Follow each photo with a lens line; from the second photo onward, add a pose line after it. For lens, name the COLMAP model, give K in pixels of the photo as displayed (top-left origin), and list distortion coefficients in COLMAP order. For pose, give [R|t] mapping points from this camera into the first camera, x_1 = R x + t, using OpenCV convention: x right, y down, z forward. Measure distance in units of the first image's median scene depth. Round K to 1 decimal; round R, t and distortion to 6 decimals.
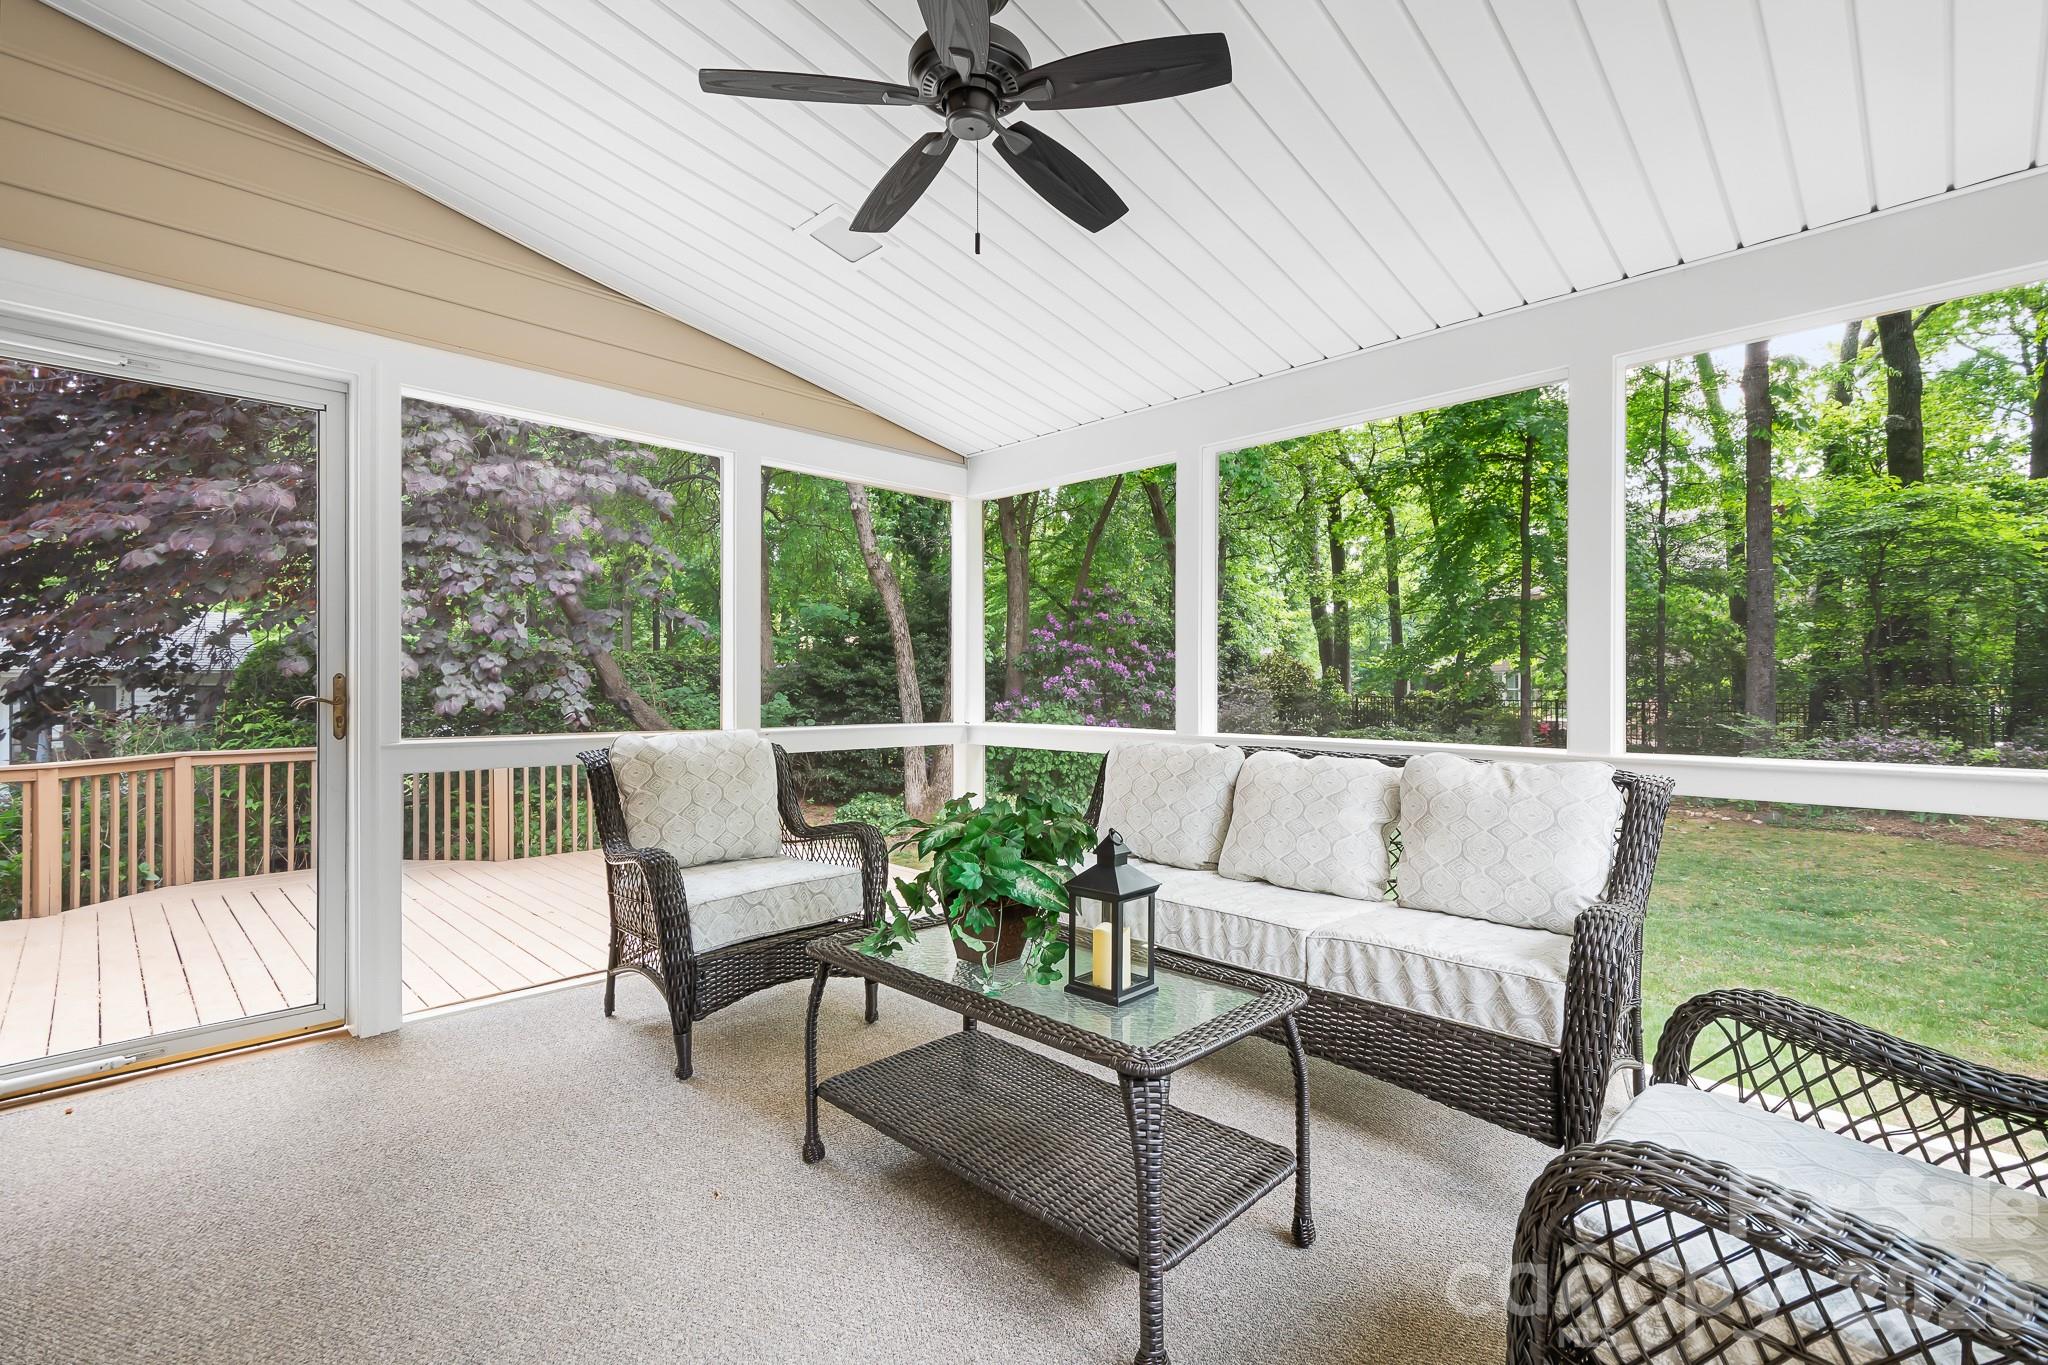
lens RADIAL K [[923.7, 0, 1036.0], [0, 923.7, 675.2], [0, 0, 1]] dist [0.003350, 0.000132]
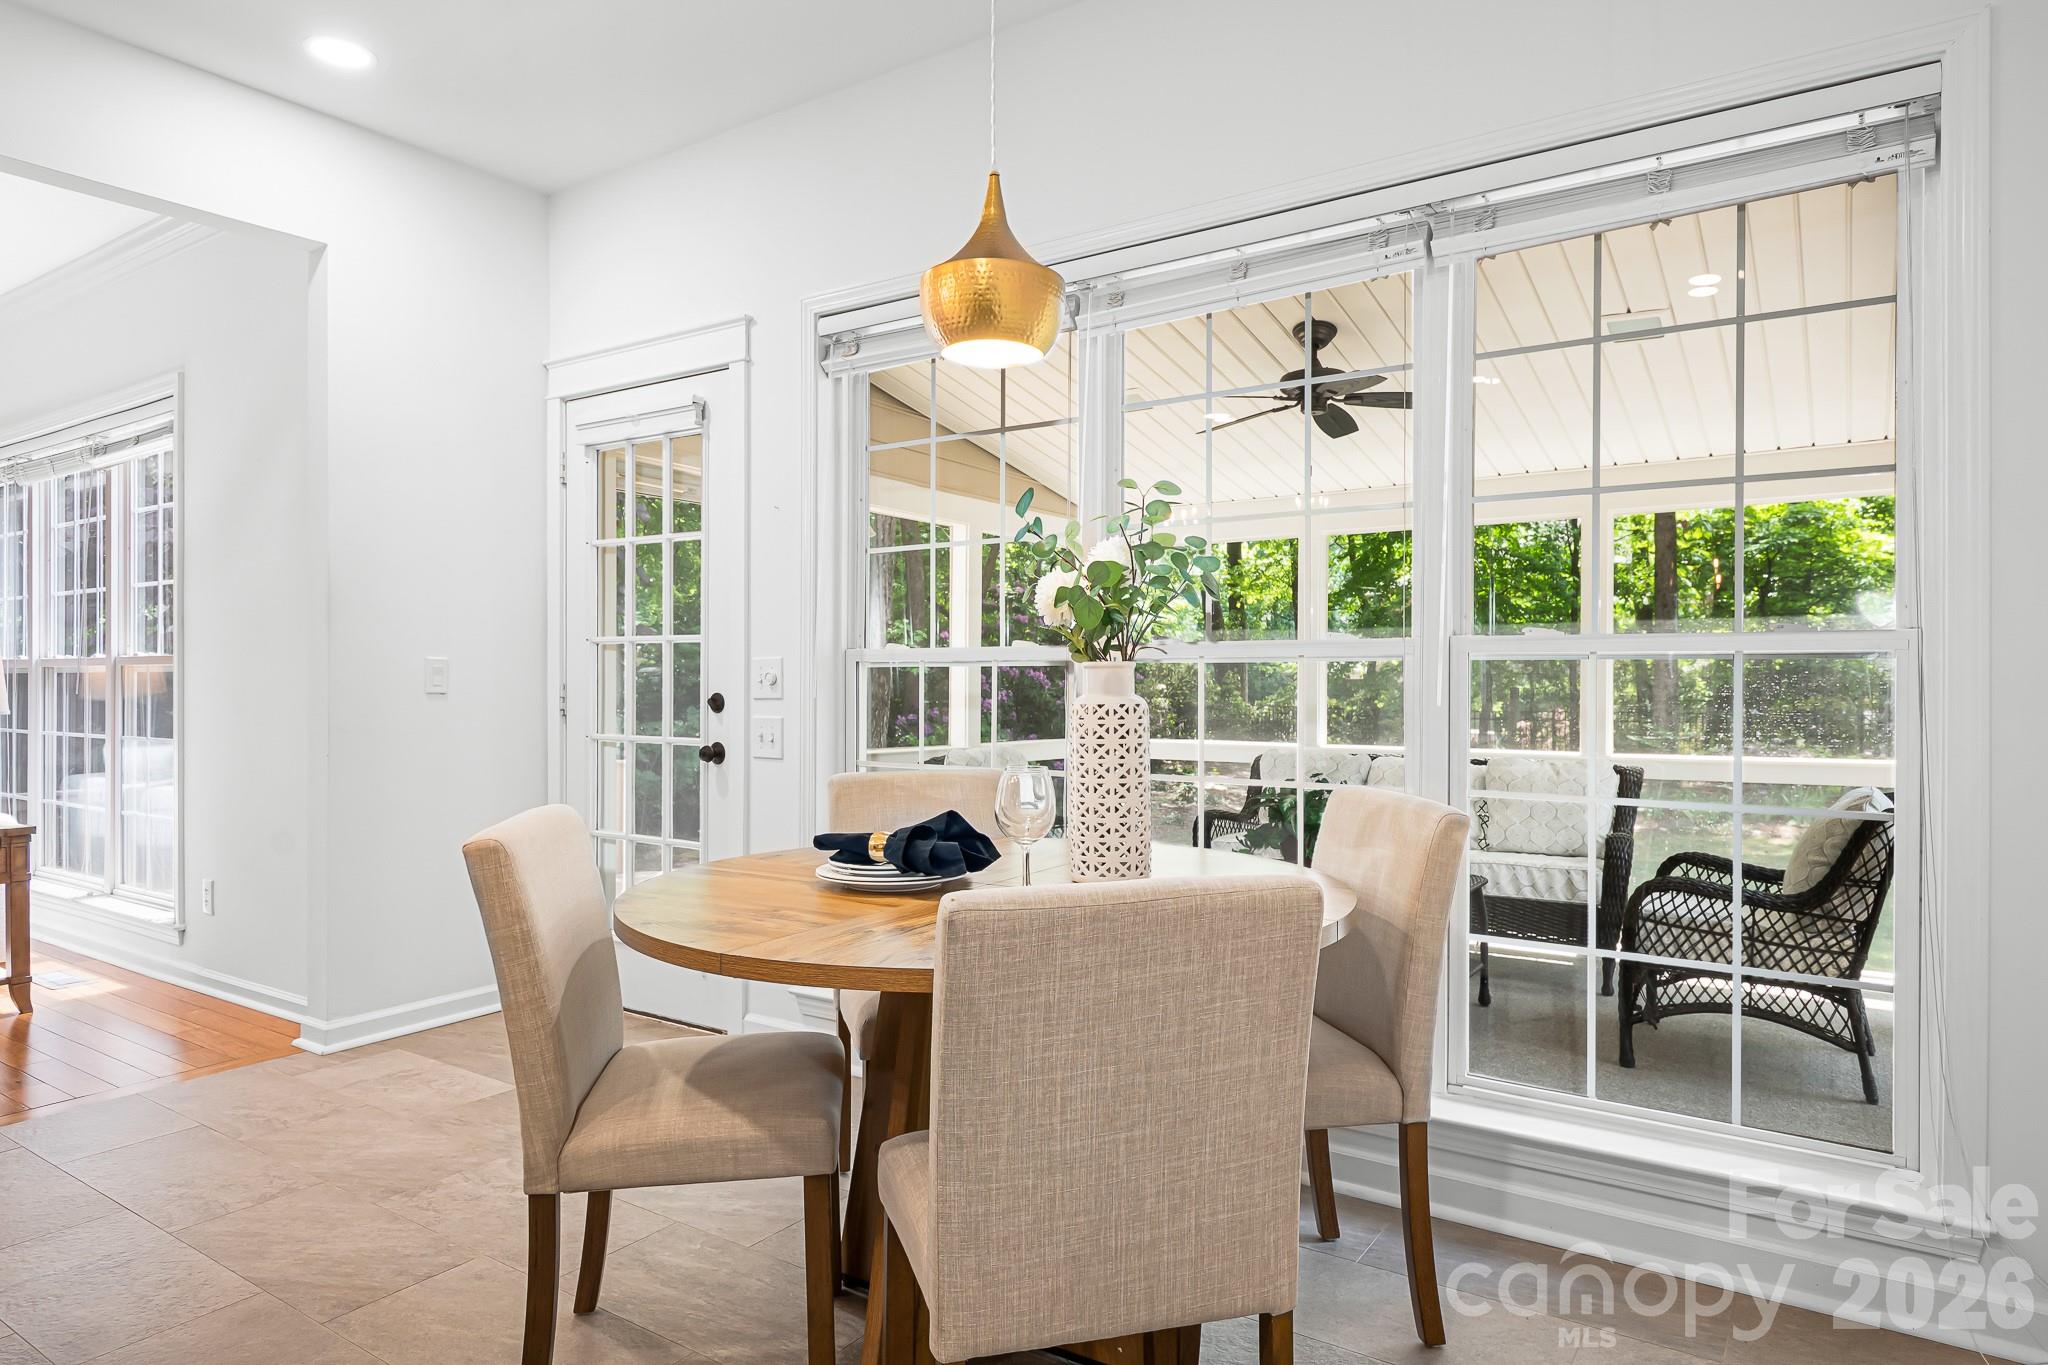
lens RADIAL K [[1226.3, 0, 1016.8], [0, 1226.3, 683.3], [0, 0, 1]] dist [-0.028090, -0.001721]
pose [[0.983821, 0.000696, 0.179154, -0.943402], [-0.001923, 0.999976, 0.006677, -0.063092], [-0.179145, -0.006913, 0.983798, -1.108685]]
